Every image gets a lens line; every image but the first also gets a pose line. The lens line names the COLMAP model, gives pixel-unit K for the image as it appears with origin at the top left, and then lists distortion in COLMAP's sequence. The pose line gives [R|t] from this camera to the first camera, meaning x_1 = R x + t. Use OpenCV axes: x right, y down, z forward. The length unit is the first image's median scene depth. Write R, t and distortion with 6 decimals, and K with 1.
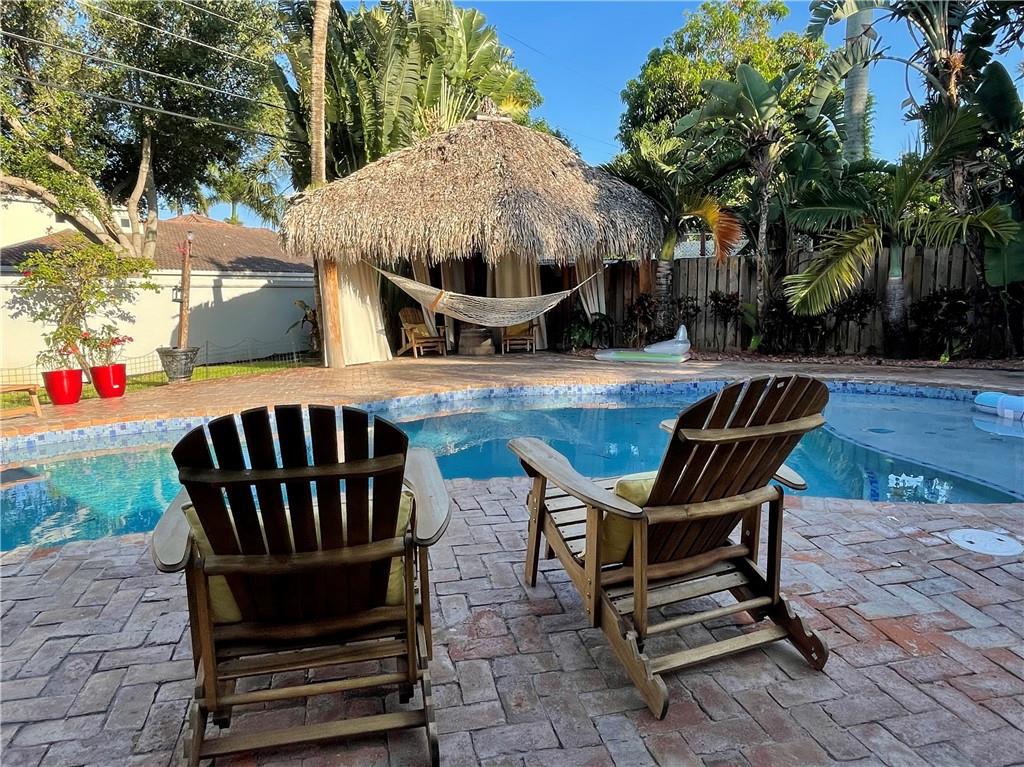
lens RADIAL K [[669.2, 0, 512.0], [0, 669.2, 383.5], [0, 0, 1]] dist [-0.001904, -0.005816]
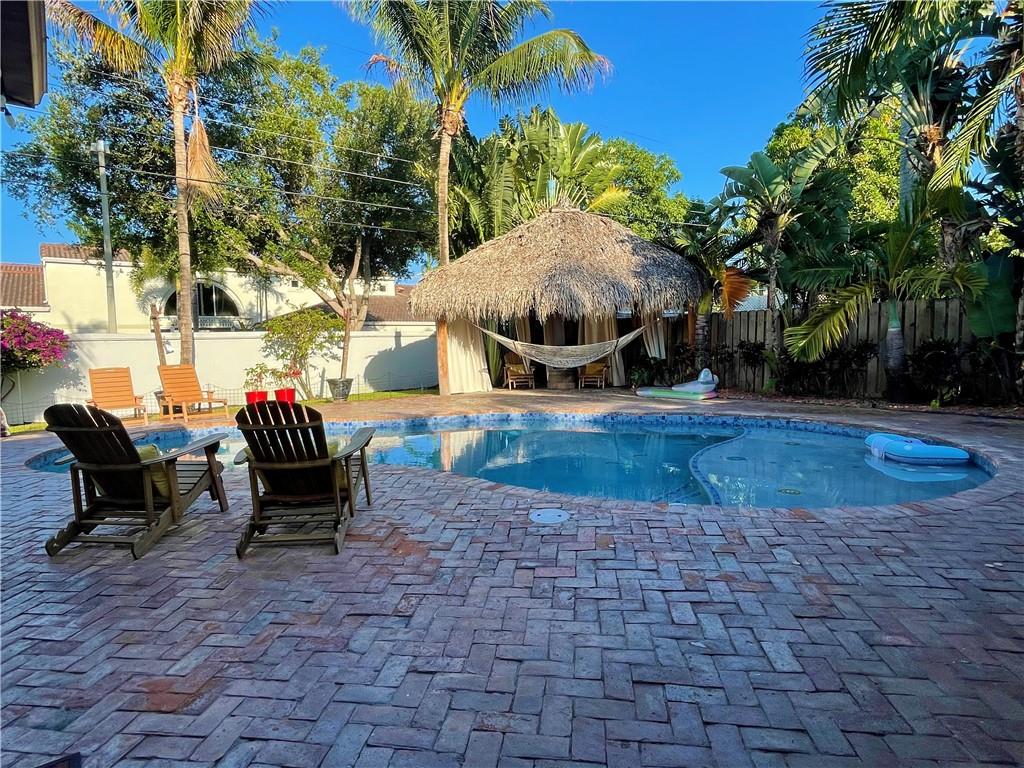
lens RADIAL K [[569.8, 0, 512.0], [0, 569.8, 384.0], [0, 0, 1]] dist [0.000503, -0.000089]
pose [[0.941918, 0.024300, -0.334962, 0.287926], [-0.040725, 0.998283, -0.042098, -0.003092], [0.333364, 0.053294, 0.941291, -0.081368]]
